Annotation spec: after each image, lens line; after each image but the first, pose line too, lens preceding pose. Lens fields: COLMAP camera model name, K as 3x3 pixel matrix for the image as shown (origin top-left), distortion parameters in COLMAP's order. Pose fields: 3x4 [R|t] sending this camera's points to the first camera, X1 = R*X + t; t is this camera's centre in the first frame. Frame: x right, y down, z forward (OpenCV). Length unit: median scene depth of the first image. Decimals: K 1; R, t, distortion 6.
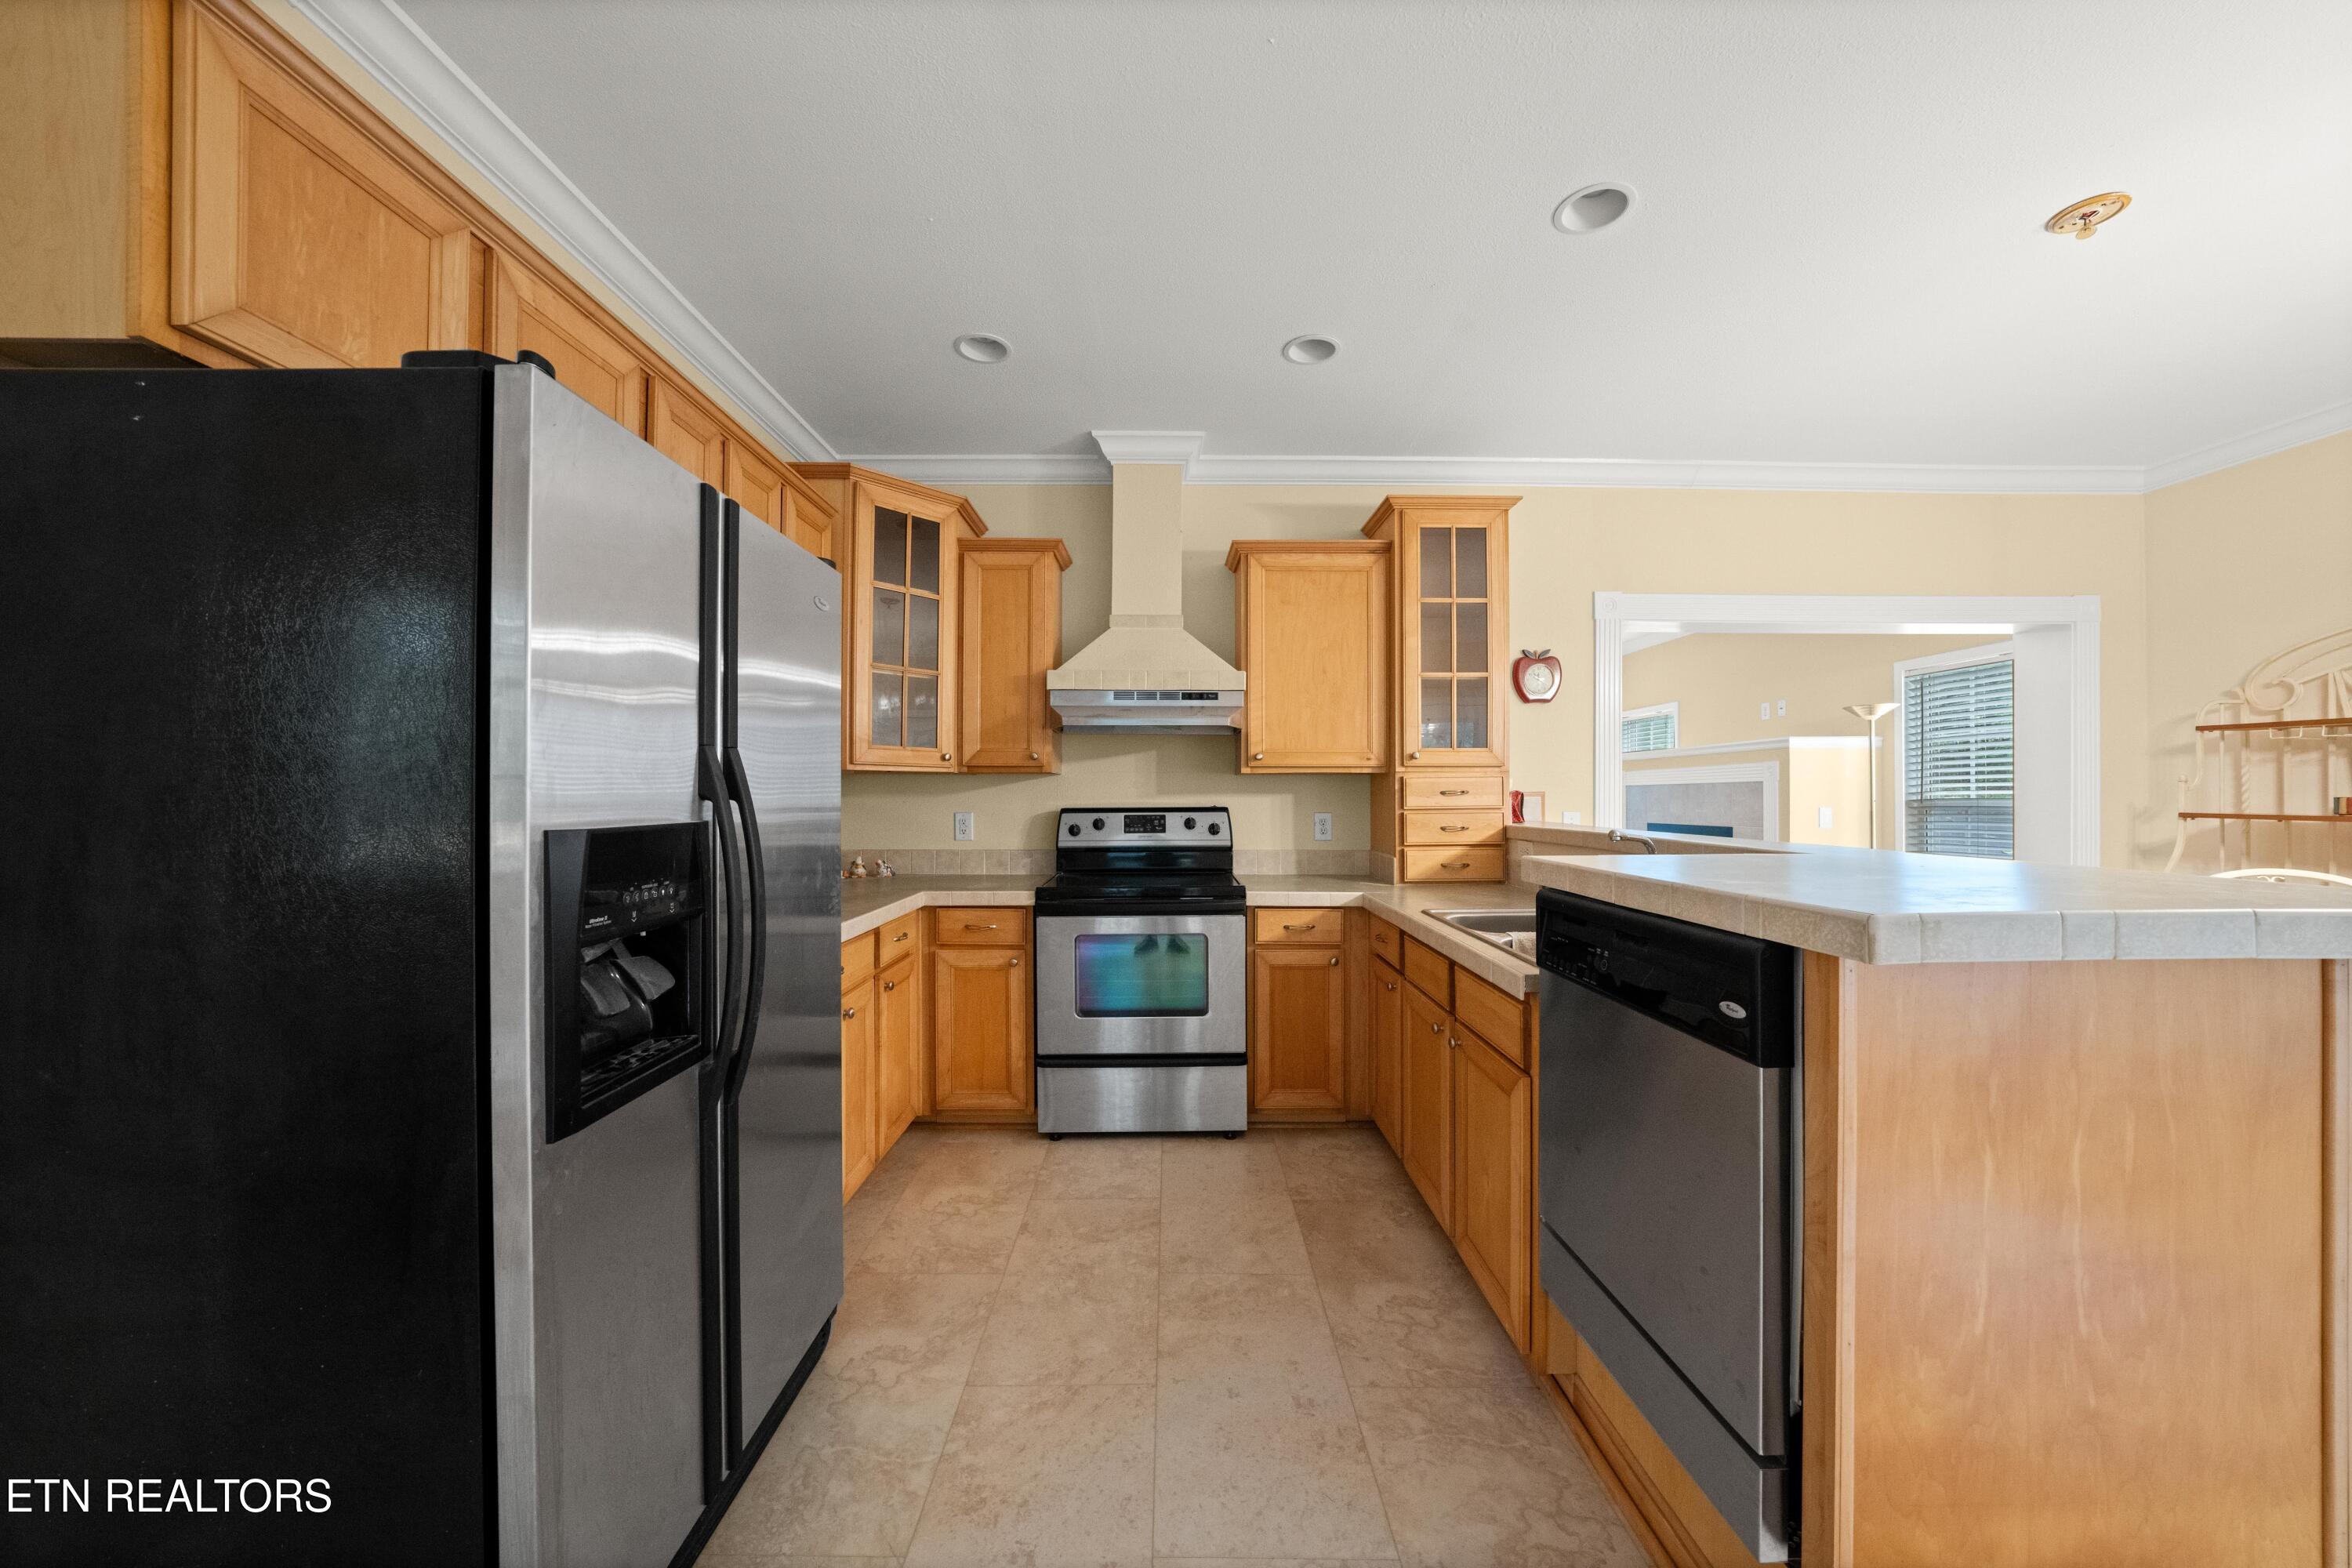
lens RADIAL K [[829.0, 0, 1171.9], [0, 829.0, 796.9], [0, 0, 1]] dist [-0.018110, 0.000160]
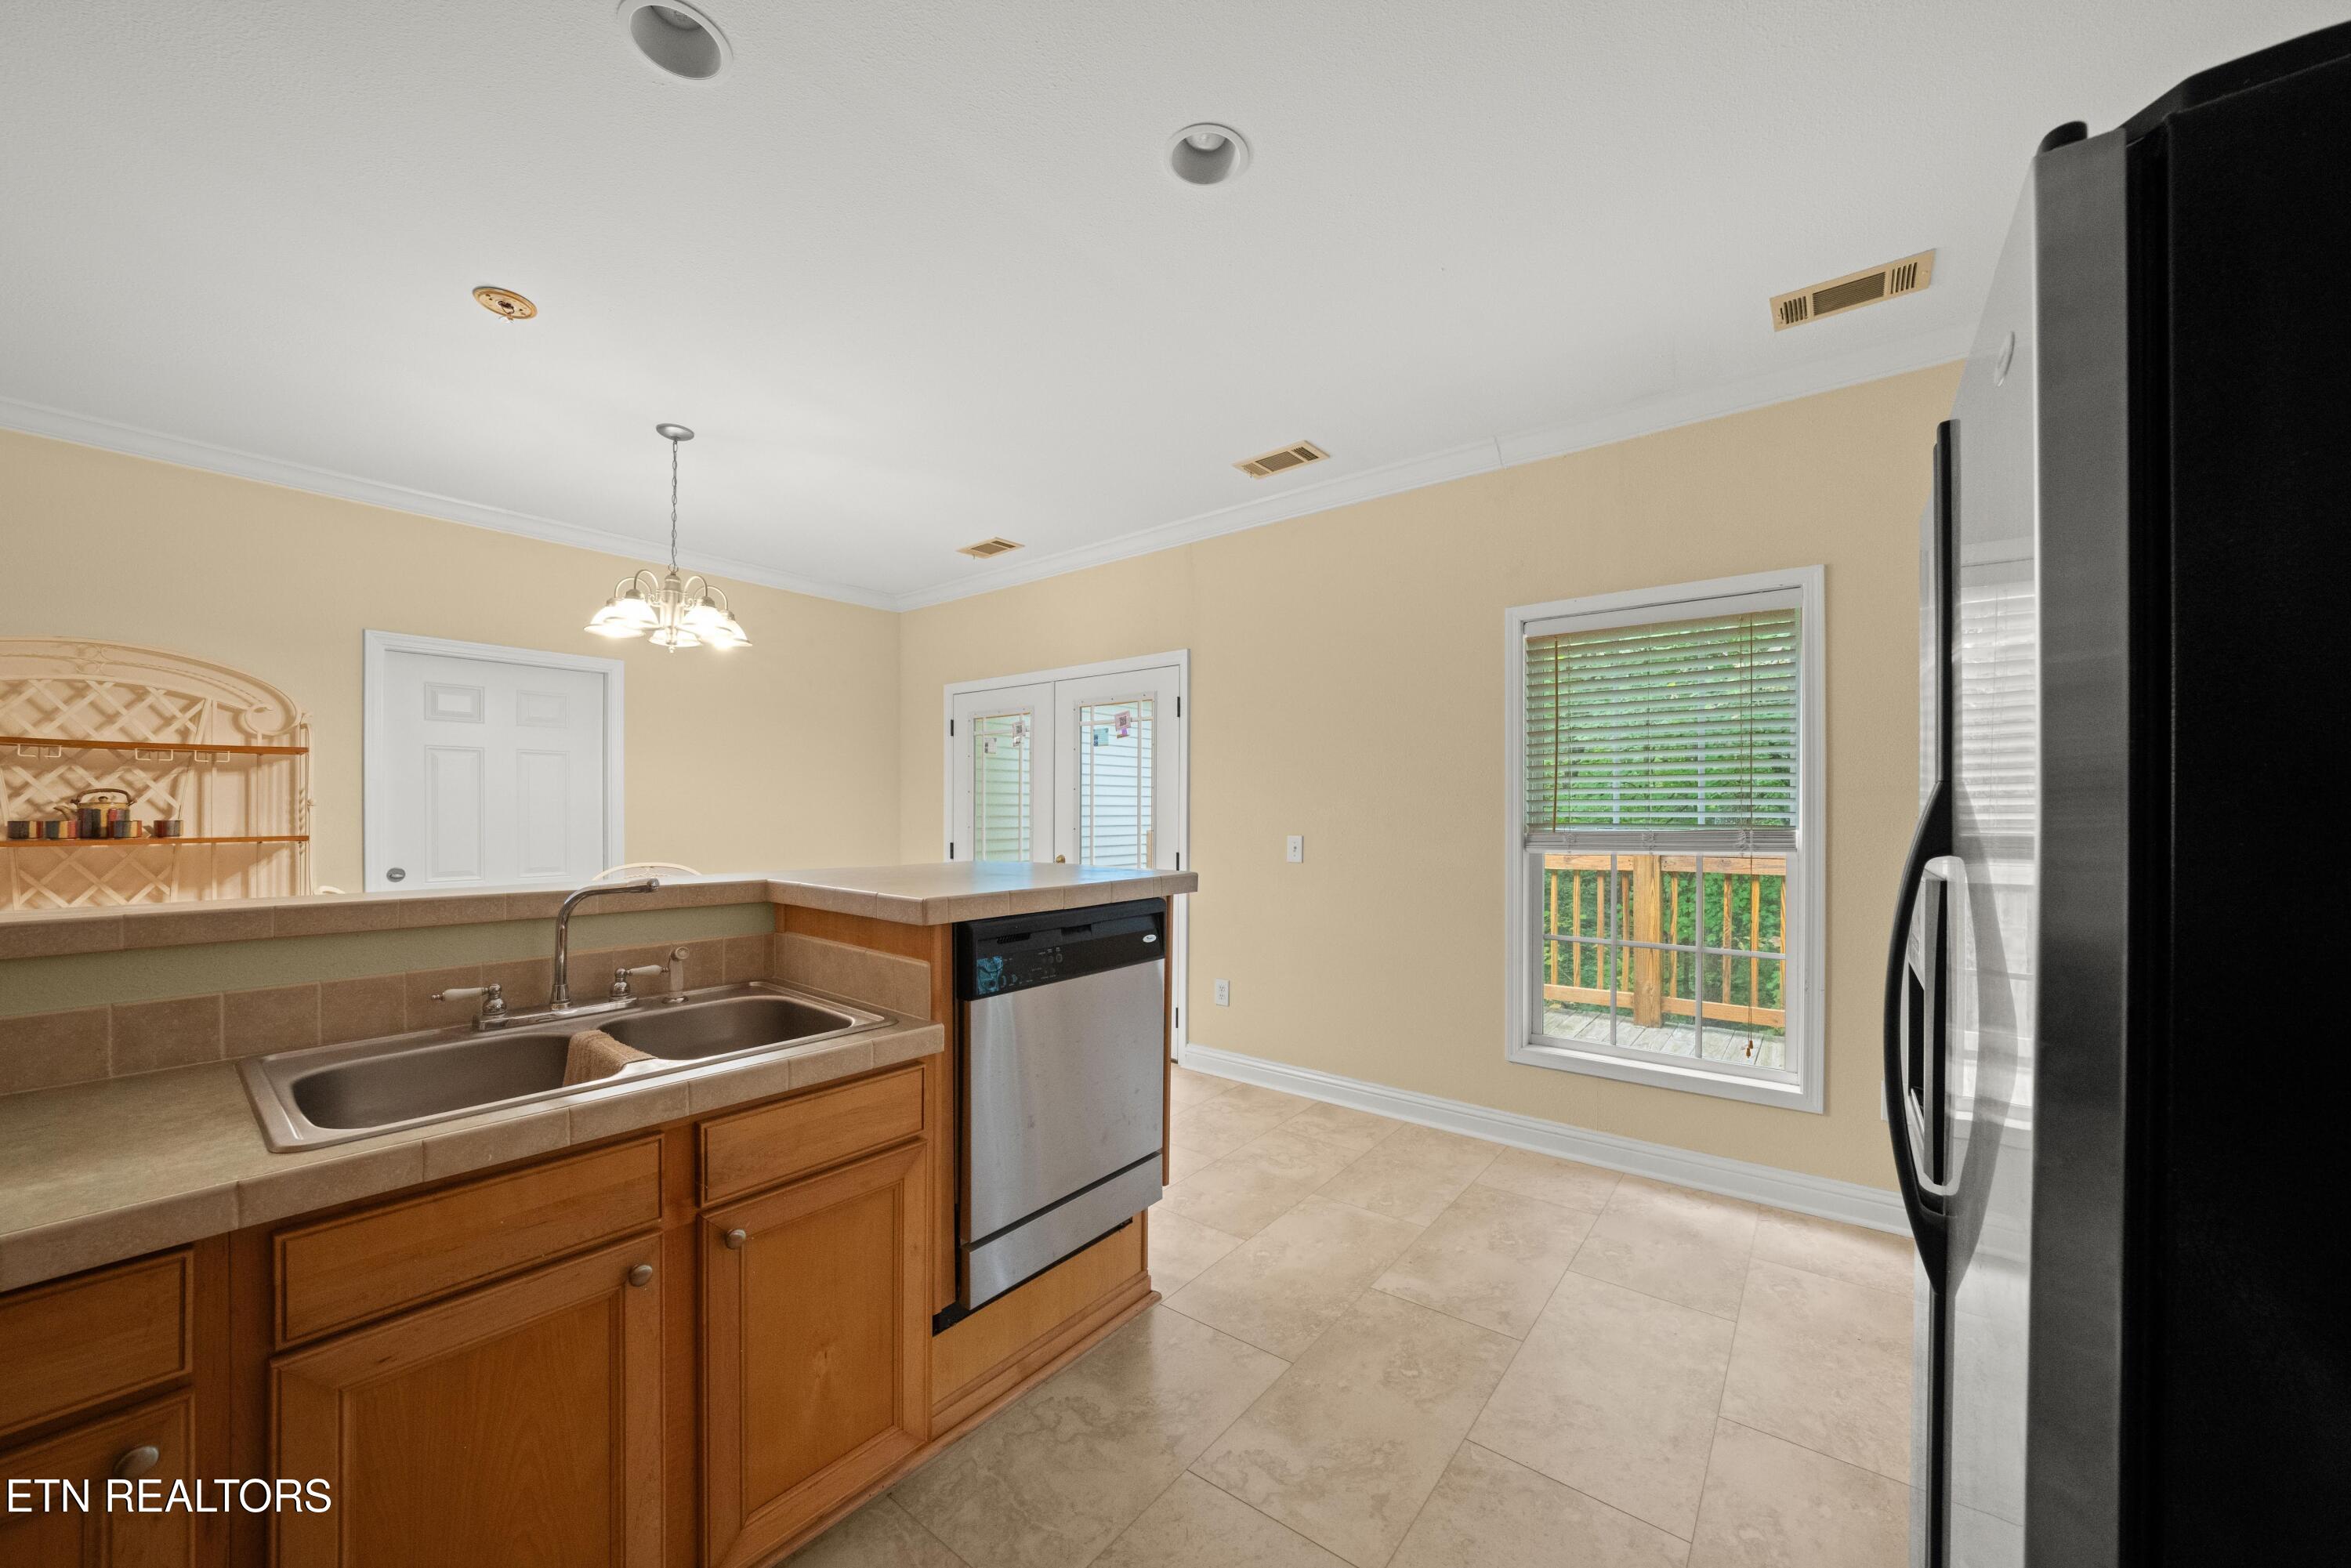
lens RADIAL K [[838.2, 0, 1181.5], [0, 838.2, 822.3], [0, 0, 1]] dist [-0.017444, 0.000066]
pose [[-0.790134, -0.012063, 0.612815, -0.191955], [-0.003881, 0.999885, 0.014679, -0.014590], [-0.612922, 0.009220, -0.790090, 0.829473]]
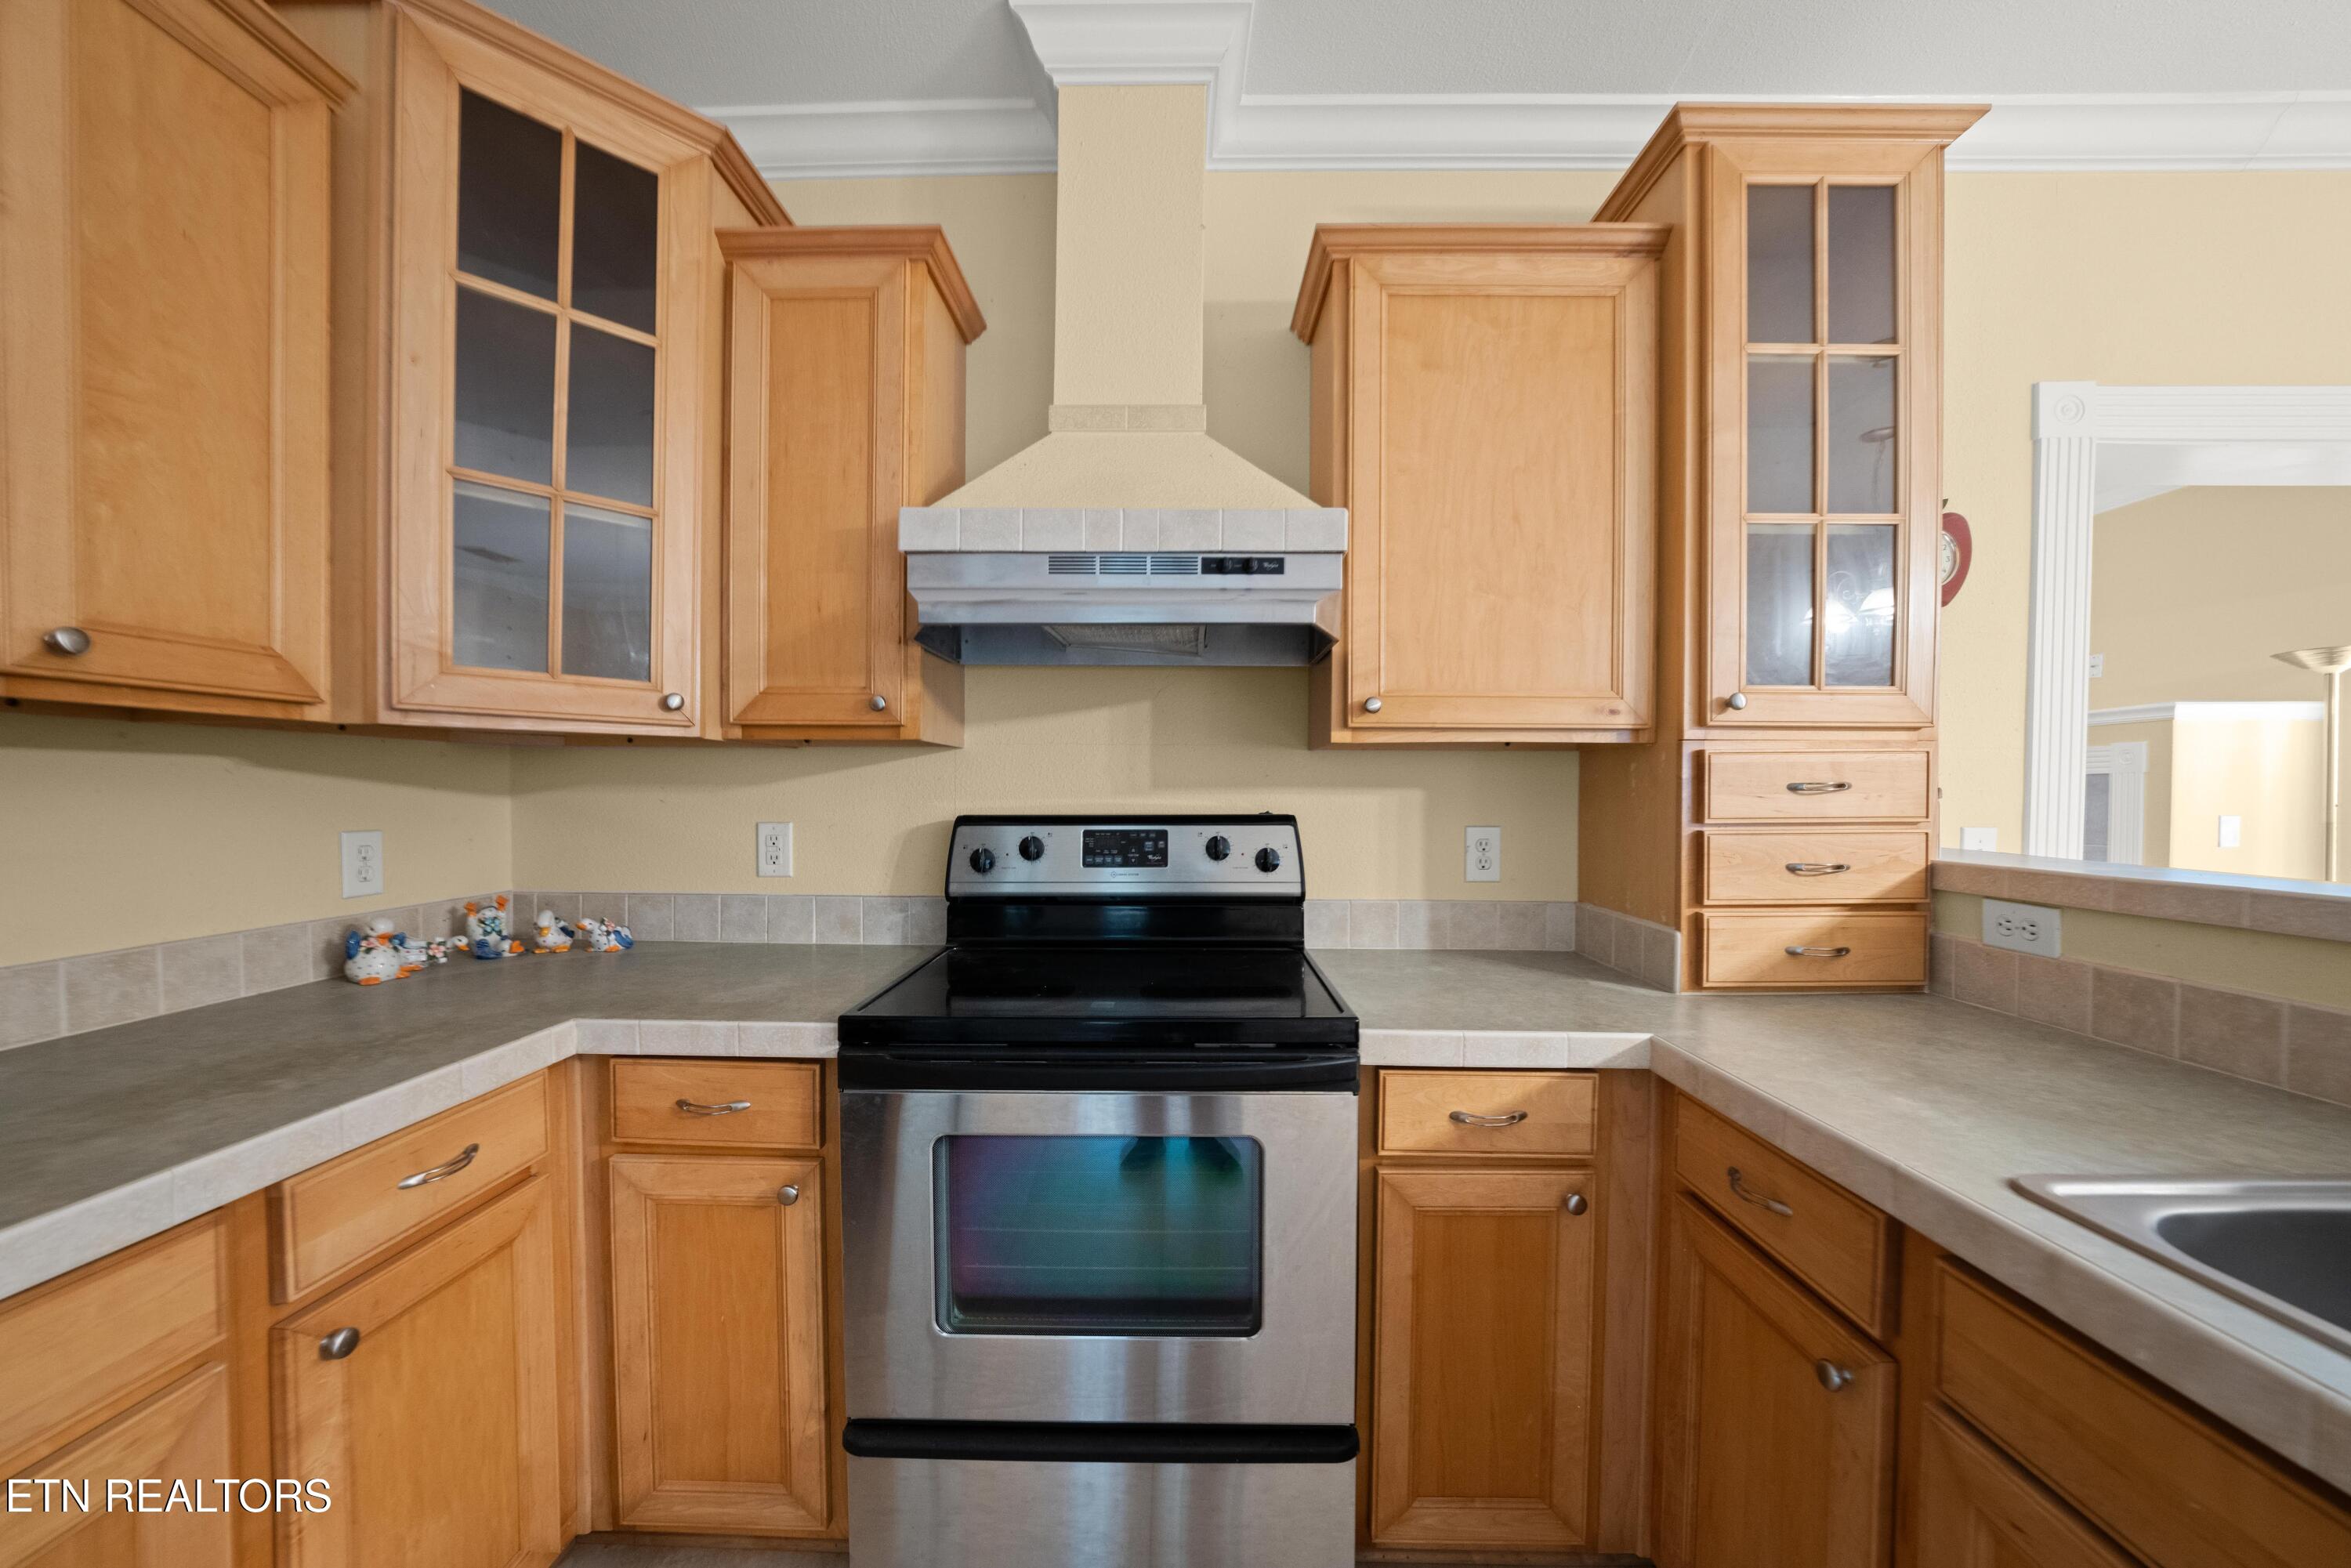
lens RADIAL K [[828.6, 0, 1171.4], [0, 828.6, 796.9], [0, 0, 1]] dist [-0.018110, 0.000160]
pose [[0.999623, 0.004871, -0.027026, 0.008263], [-0.004743, 0.999977, 0.004809, -0.000452], [0.027049, -0.004679, 0.999623, 0.554444]]
